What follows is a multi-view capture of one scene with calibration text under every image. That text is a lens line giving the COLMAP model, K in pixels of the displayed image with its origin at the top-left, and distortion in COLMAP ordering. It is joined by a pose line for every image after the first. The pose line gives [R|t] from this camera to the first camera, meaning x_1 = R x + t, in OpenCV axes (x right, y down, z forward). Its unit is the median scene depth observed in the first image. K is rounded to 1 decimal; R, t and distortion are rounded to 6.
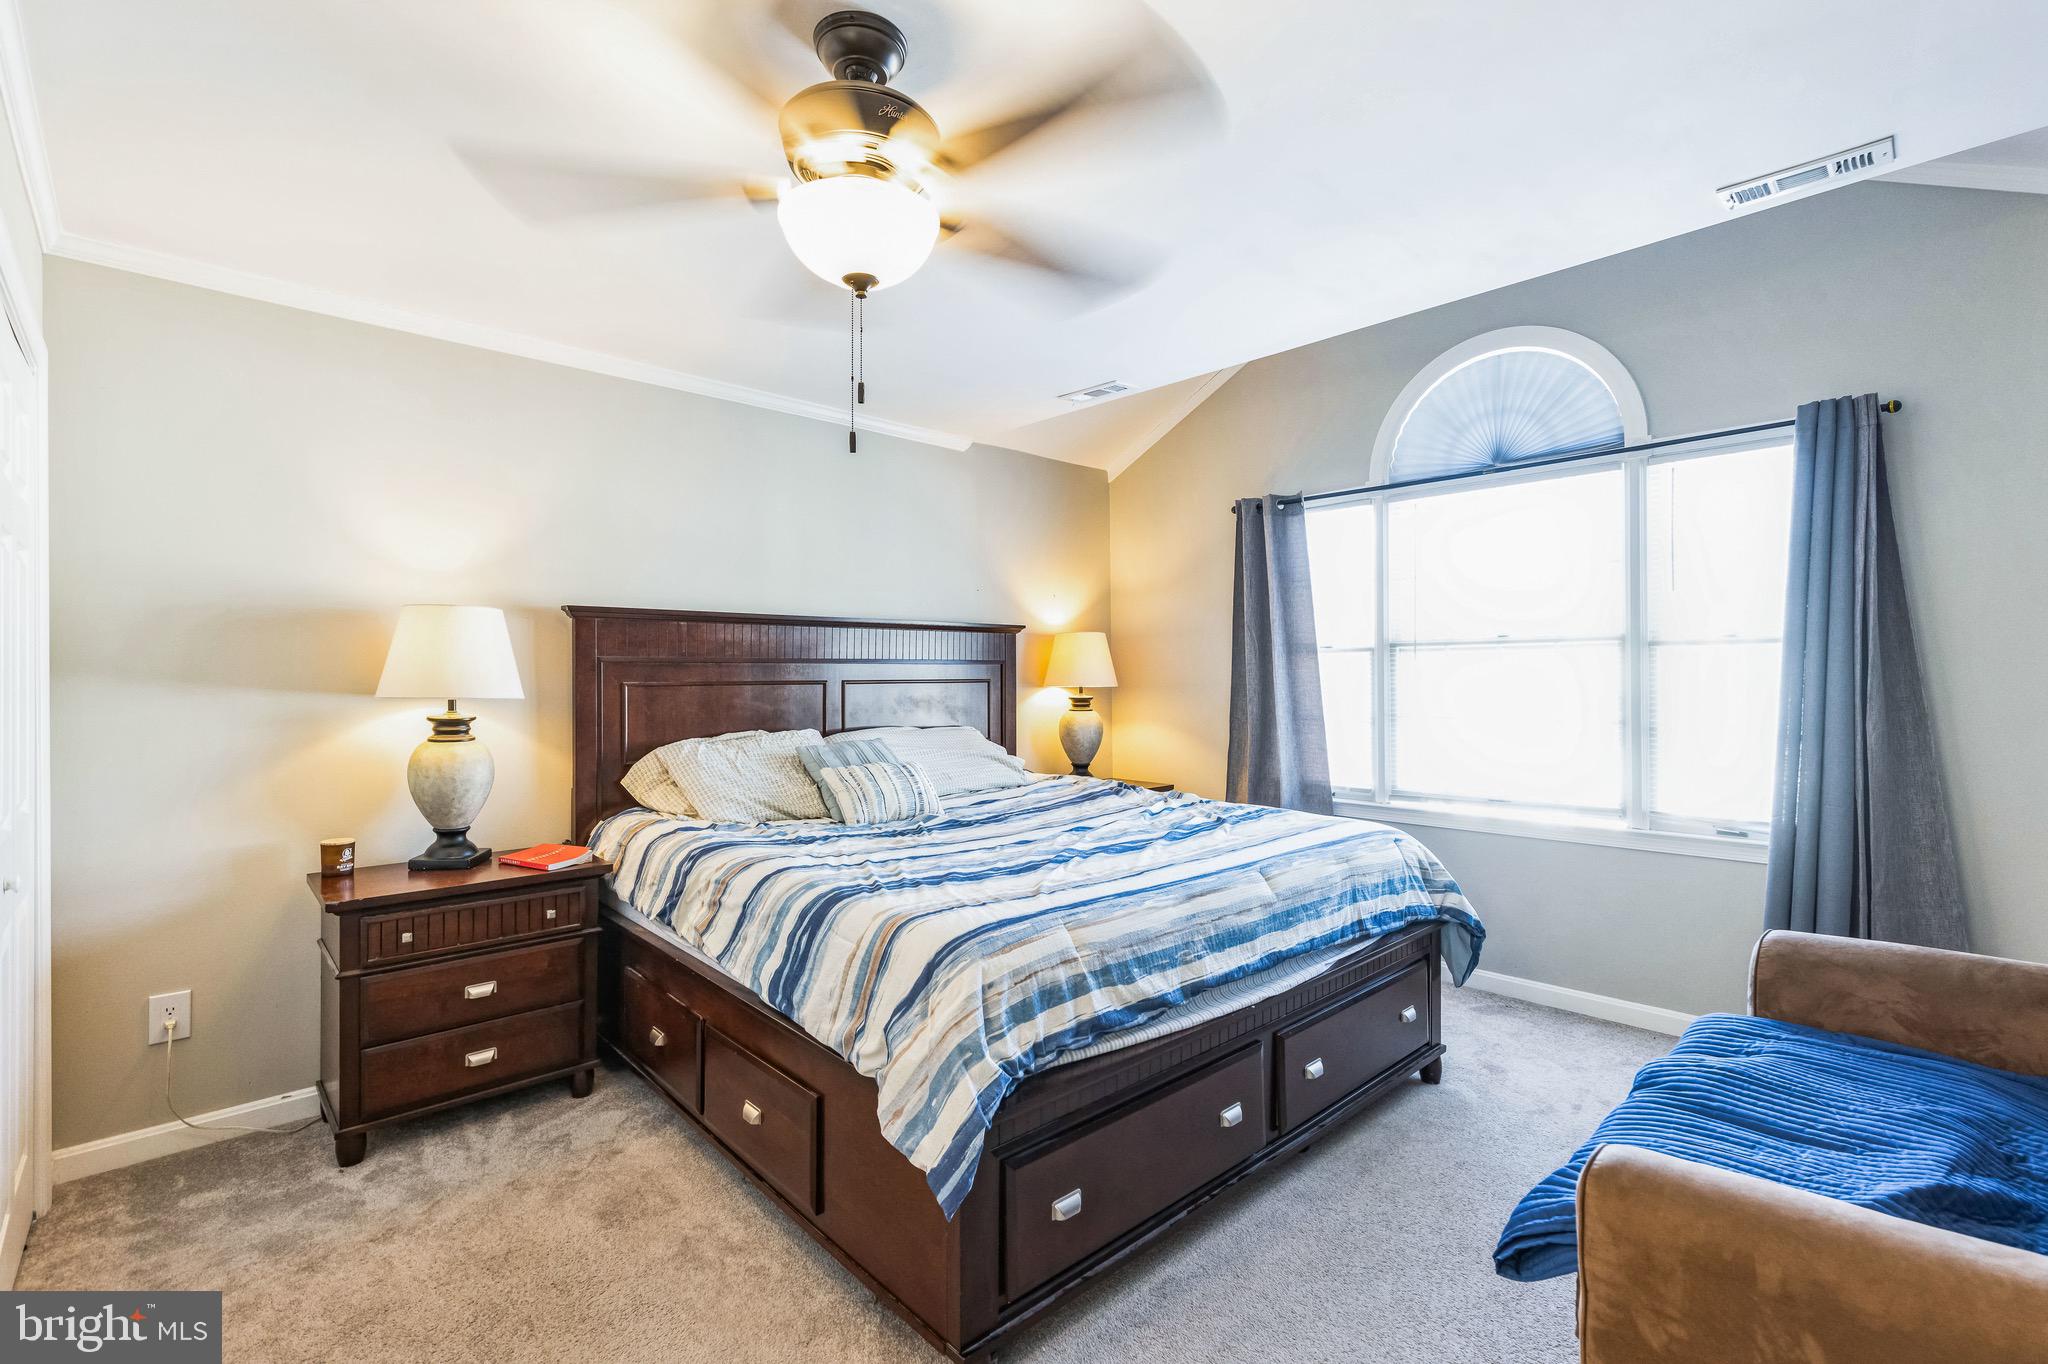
lens RADIAL K [[922.4, 0, 1018.5], [0, 922.4, 687.9], [0, 0, 1]] dist [0.004319, -0.002112]
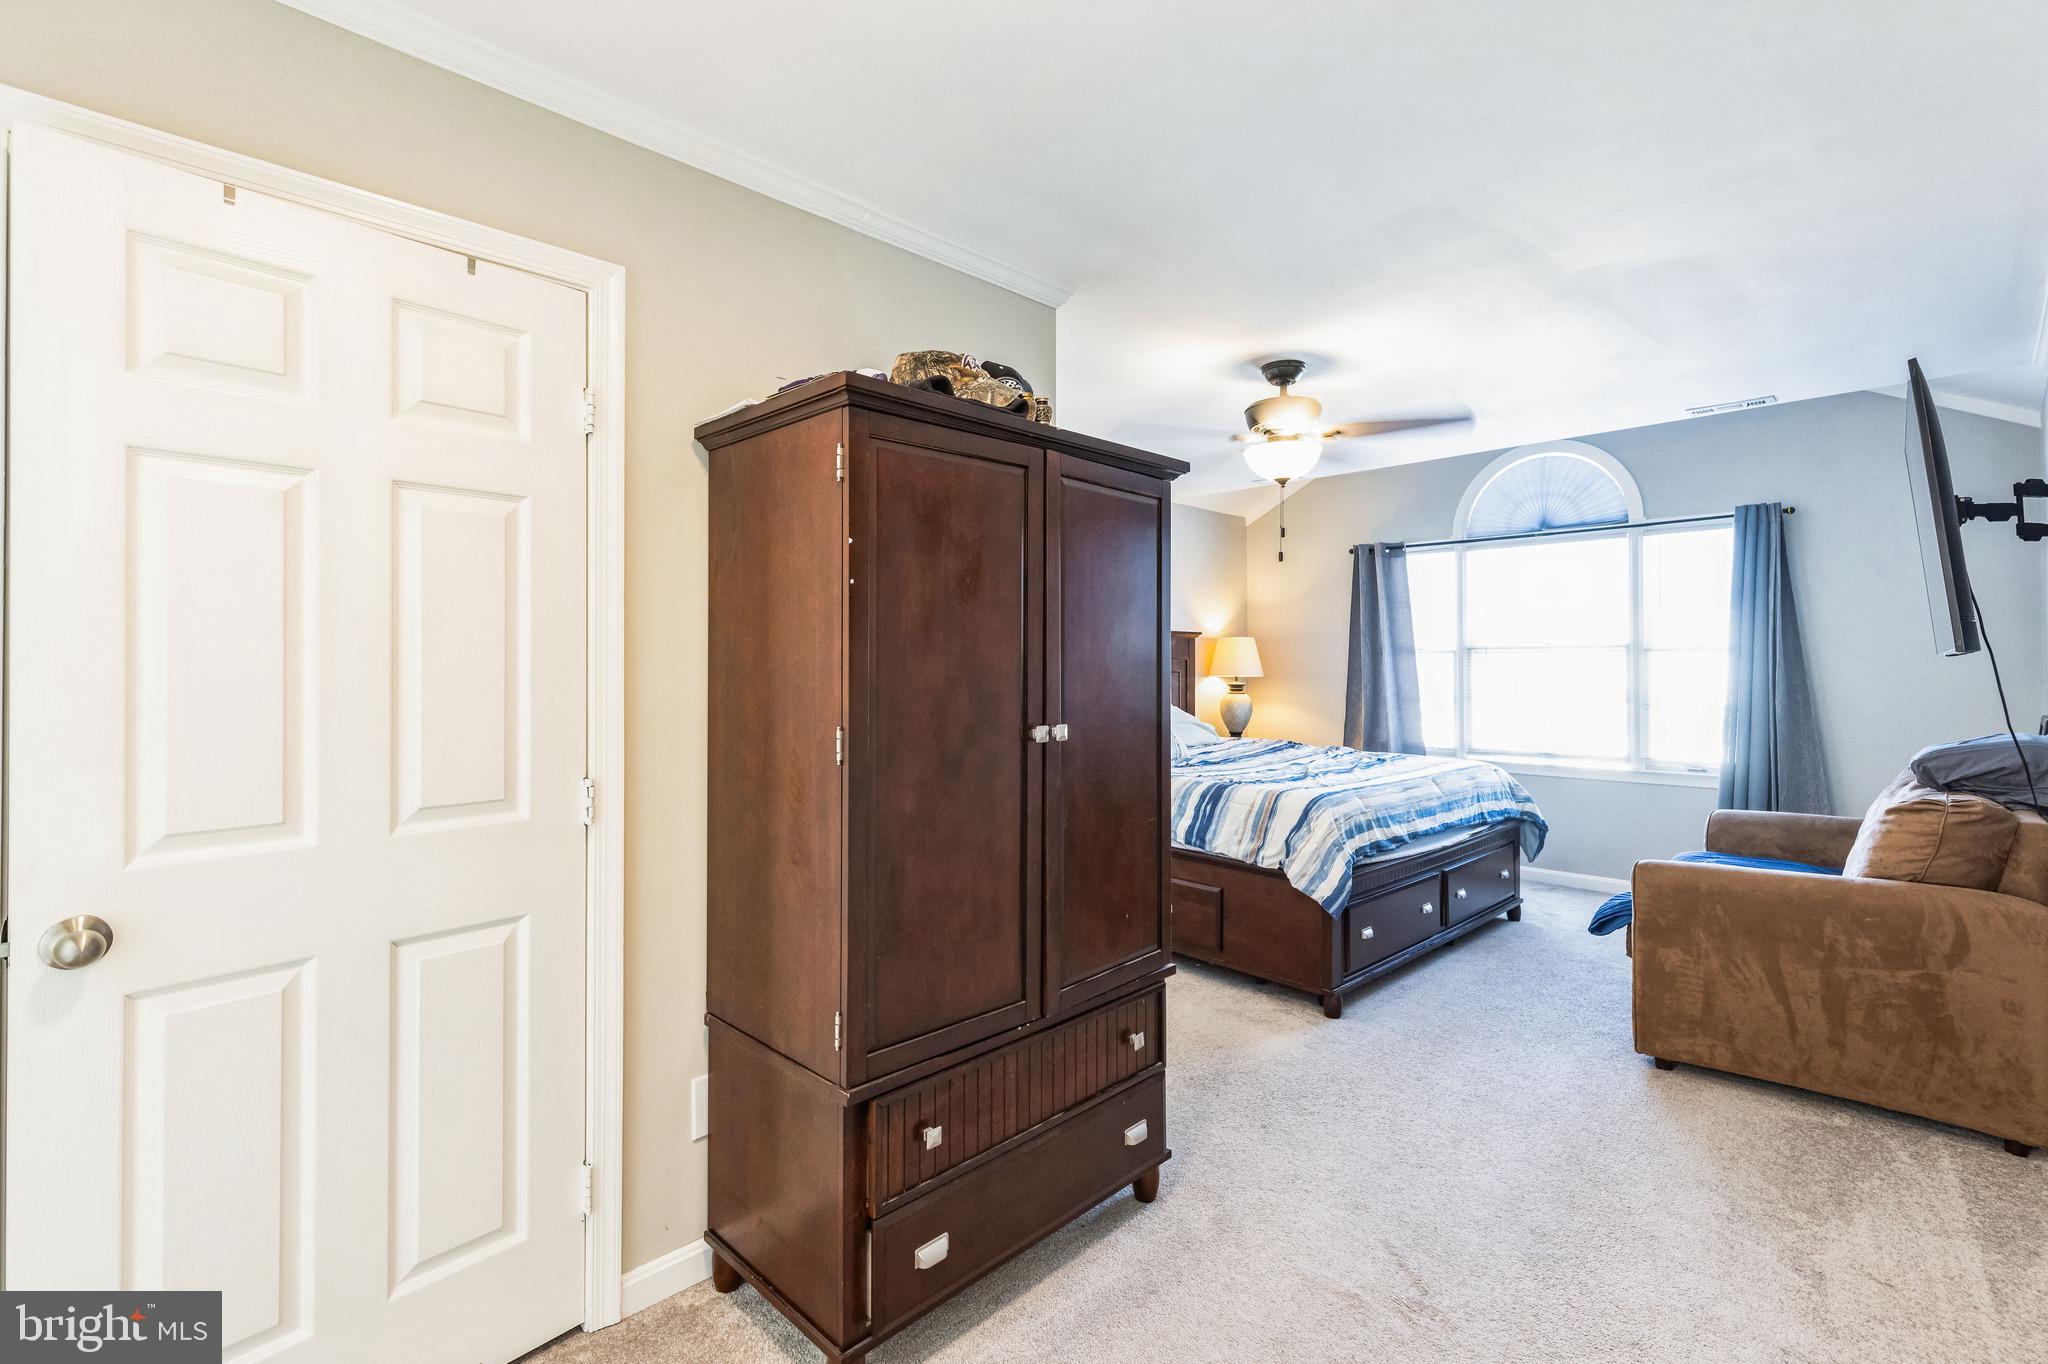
lens RADIAL K [[922.4, 0, 1029.4], [0, 922.4, 667.4], [0, 0, 1]] dist [0.004319, -0.002112]
pose [[0.999659, 0.006615, 0.025269, -0.437046], [-0.006251, 0.999876, -0.014467, 0.011198], [-0.025362, 0.014305, 0.999576, -0.588346]]
